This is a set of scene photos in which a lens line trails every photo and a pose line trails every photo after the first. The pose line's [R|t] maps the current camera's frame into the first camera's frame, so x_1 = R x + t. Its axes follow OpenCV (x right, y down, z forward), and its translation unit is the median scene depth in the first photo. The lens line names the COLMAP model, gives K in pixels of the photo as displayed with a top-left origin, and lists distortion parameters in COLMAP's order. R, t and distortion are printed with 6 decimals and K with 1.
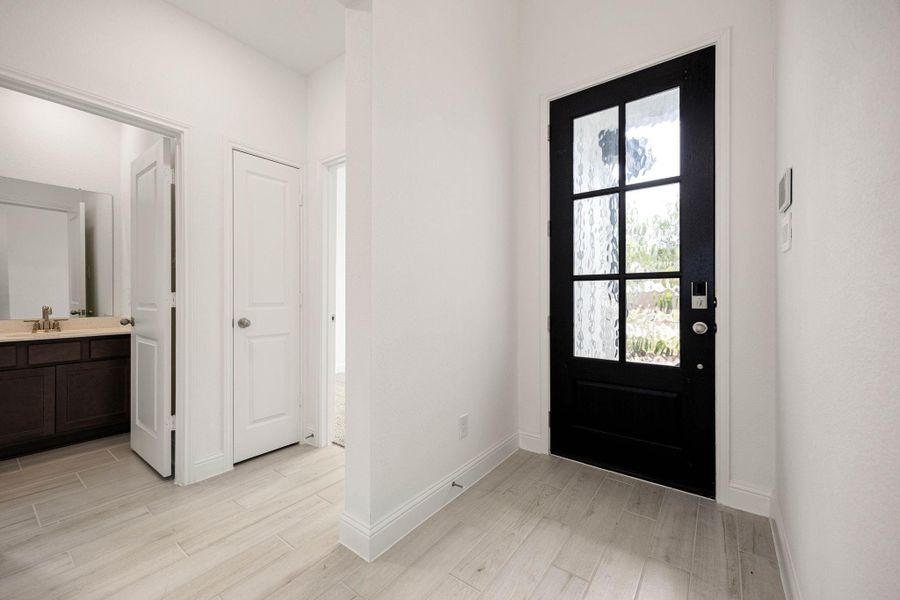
lens RADIAL K [[361.3, 0, 450.0], [0, 361.3, 300.0], [0, 0, 1]] dist [-0.001202, -0.000216]
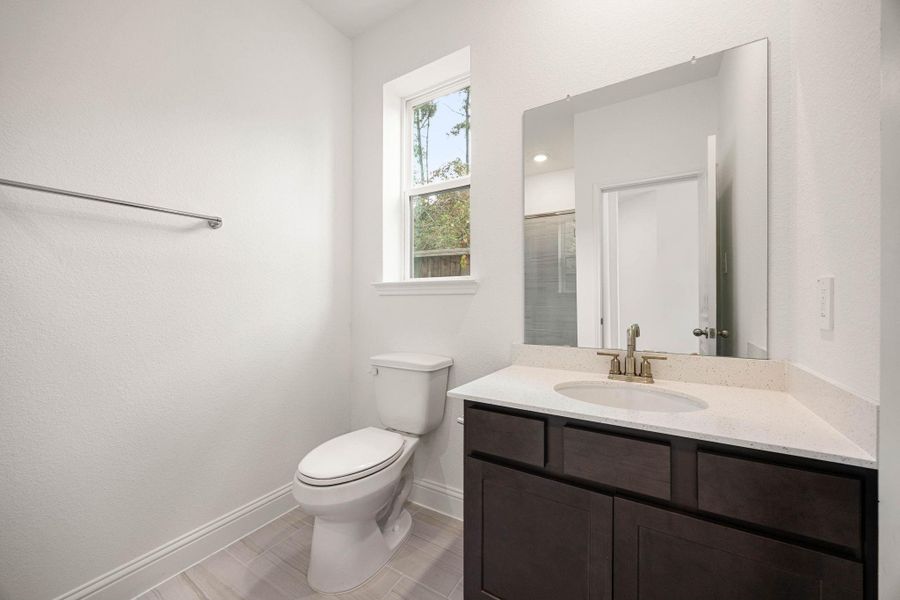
lens RADIAL K [[348.4, 0, 450.0], [0, 348.4, 300.0], [0, 0, 1]] dist [-0.000252, -0.000002]
pose [[0.093674, -0.007159, -0.995577, -0.514920], [-0.013141, 0.999878, -0.008427, -0.007681], [0.995516, 0.013872, 0.093569, 0.542953]]
